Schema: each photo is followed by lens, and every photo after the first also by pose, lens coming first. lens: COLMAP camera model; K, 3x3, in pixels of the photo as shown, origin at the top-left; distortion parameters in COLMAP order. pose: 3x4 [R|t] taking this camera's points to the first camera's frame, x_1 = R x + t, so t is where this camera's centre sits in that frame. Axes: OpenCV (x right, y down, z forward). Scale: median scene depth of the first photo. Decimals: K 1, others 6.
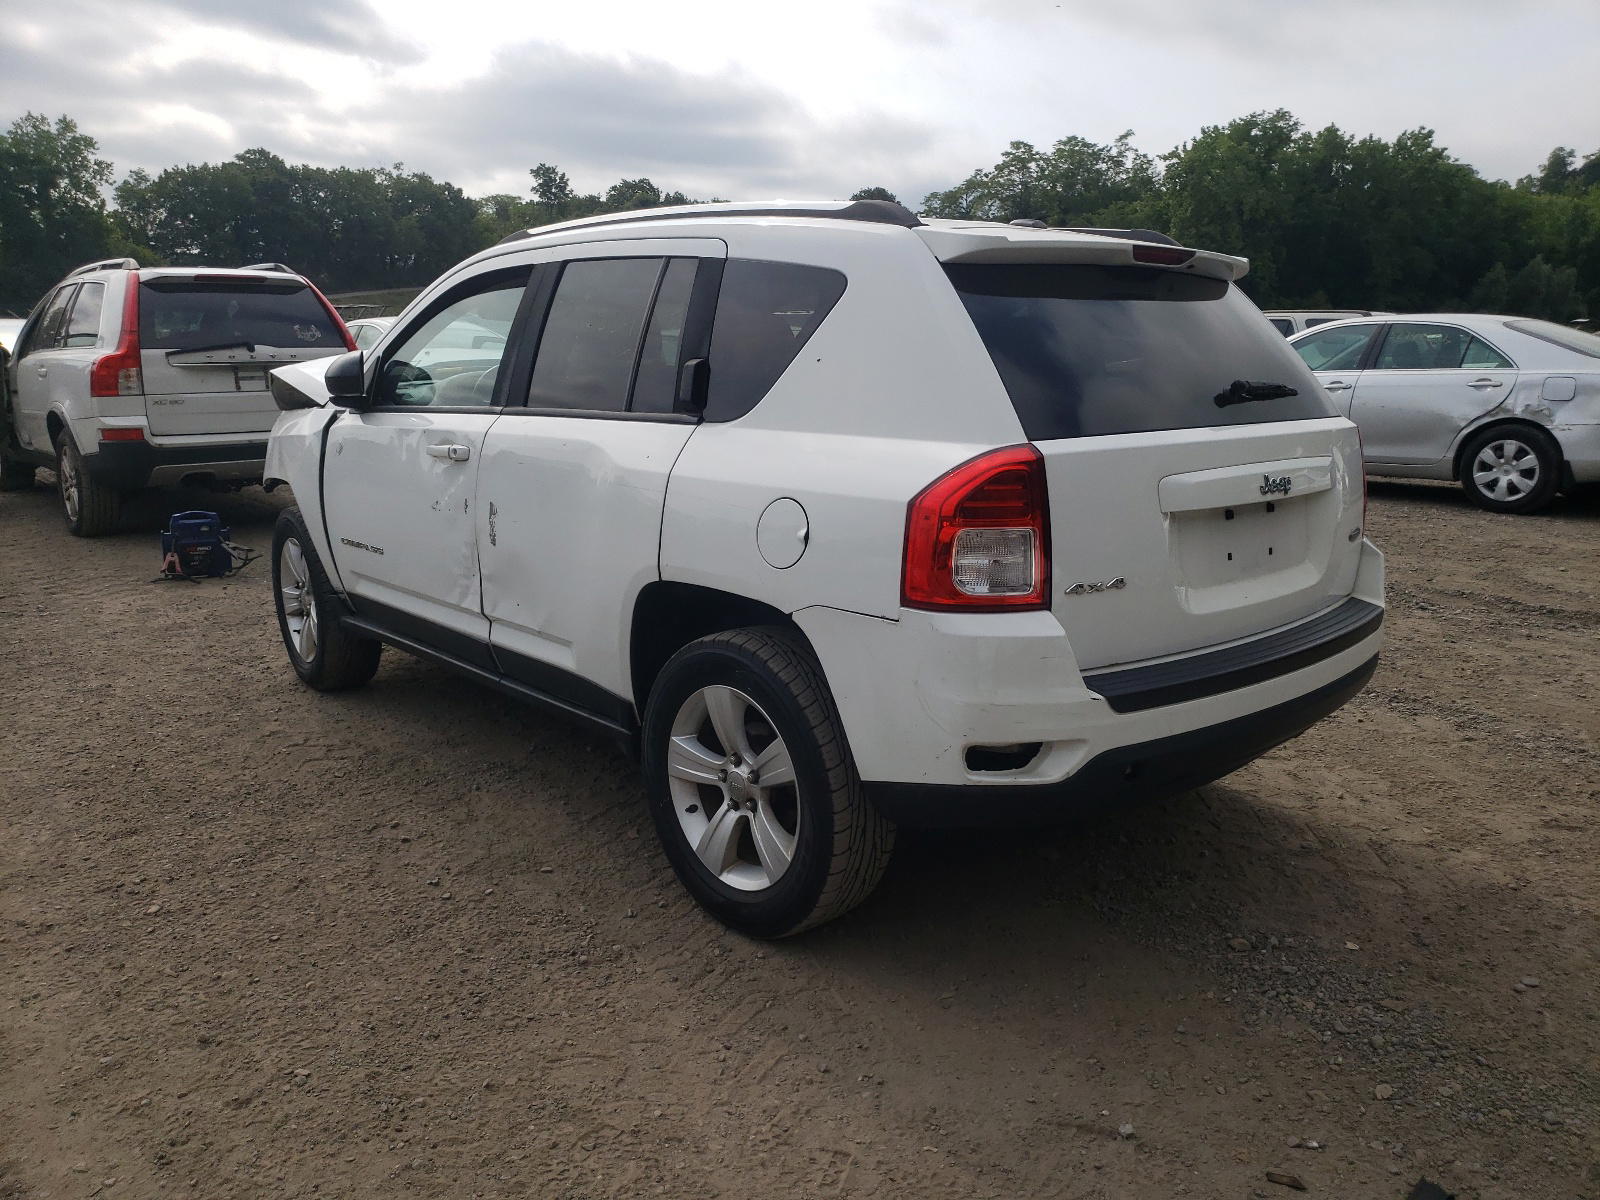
lens RADIAL K [[1212.1, 0, 800.0], [0, 1212.1, 600.0], [0, 0, 1]] dist [-0.002645, -0.001411]
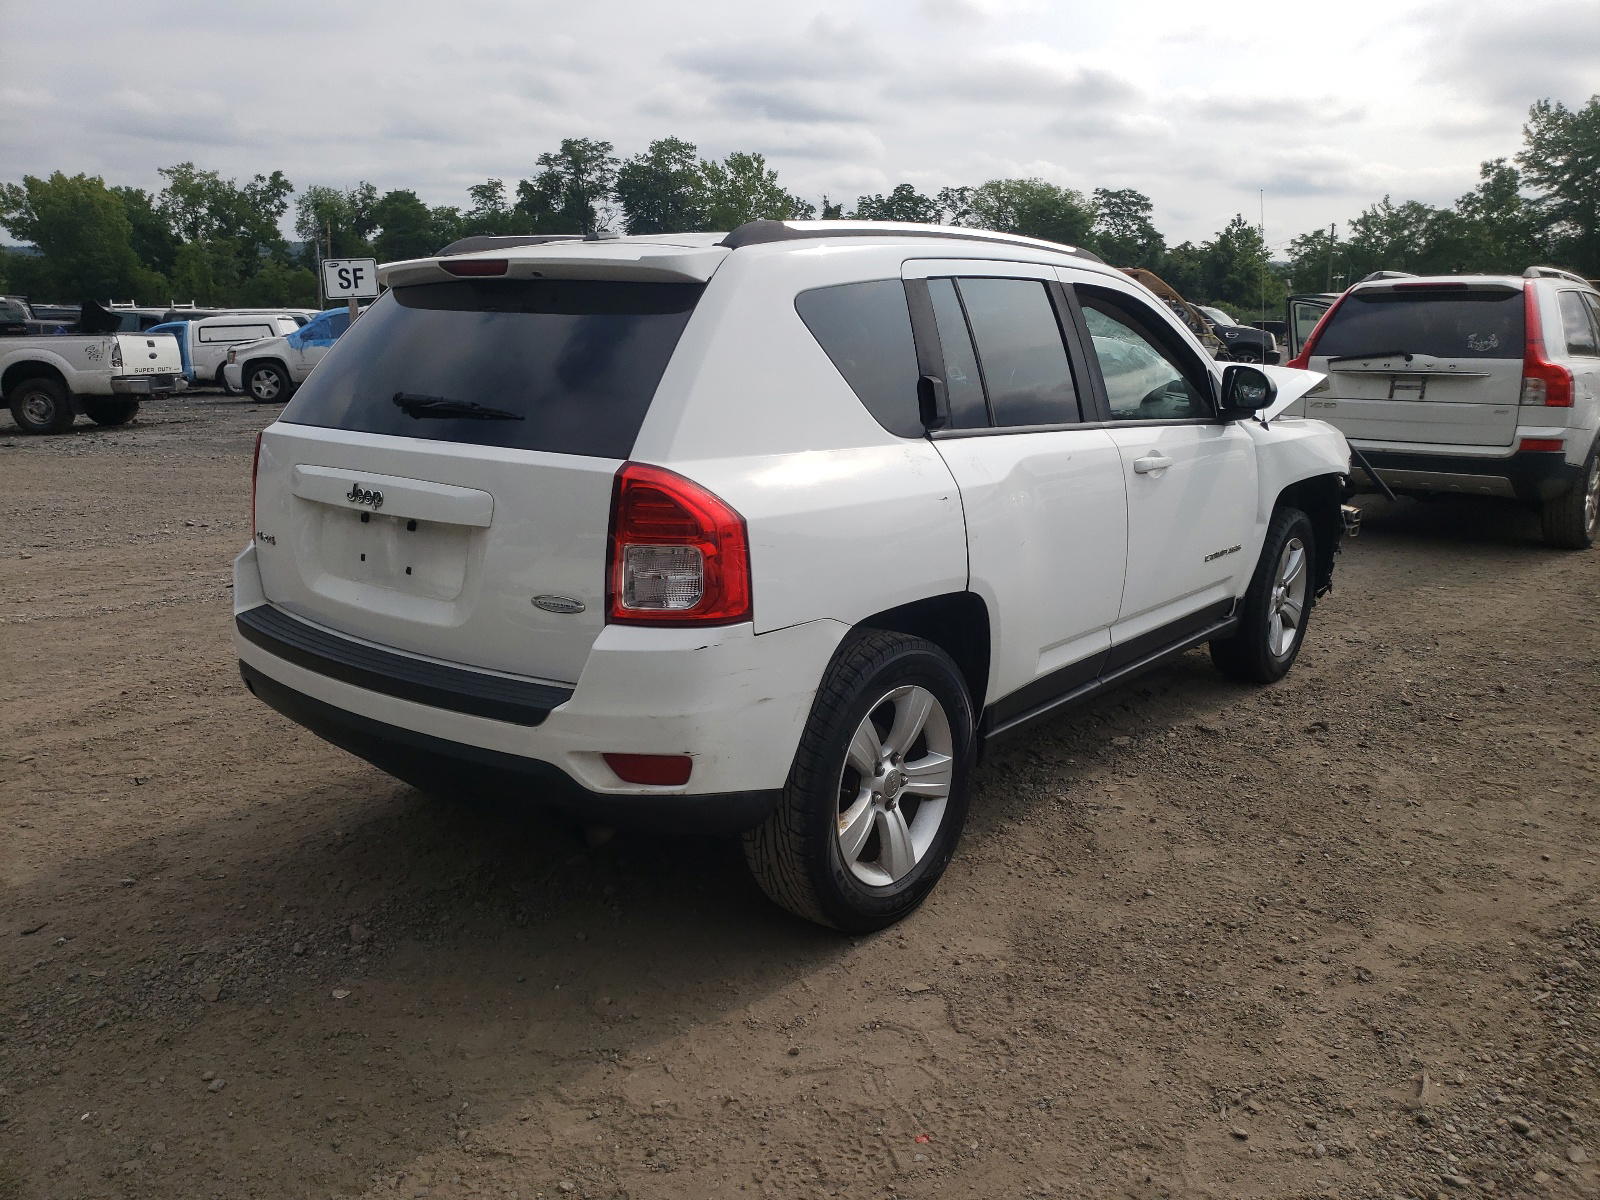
lens RADIAL K [[1212.1, 0, 800.0], [0, 1212.1, 600.0], [0, 0, 1]] dist [-0.002645, -0.001411]
pose [[0.182256, 0.214624, -0.959541, 1.008187], [-0.219973, 0.960051, 0.172956, -0.185564], [0.958329, 0.179551, 0.222187, 0.798602]]
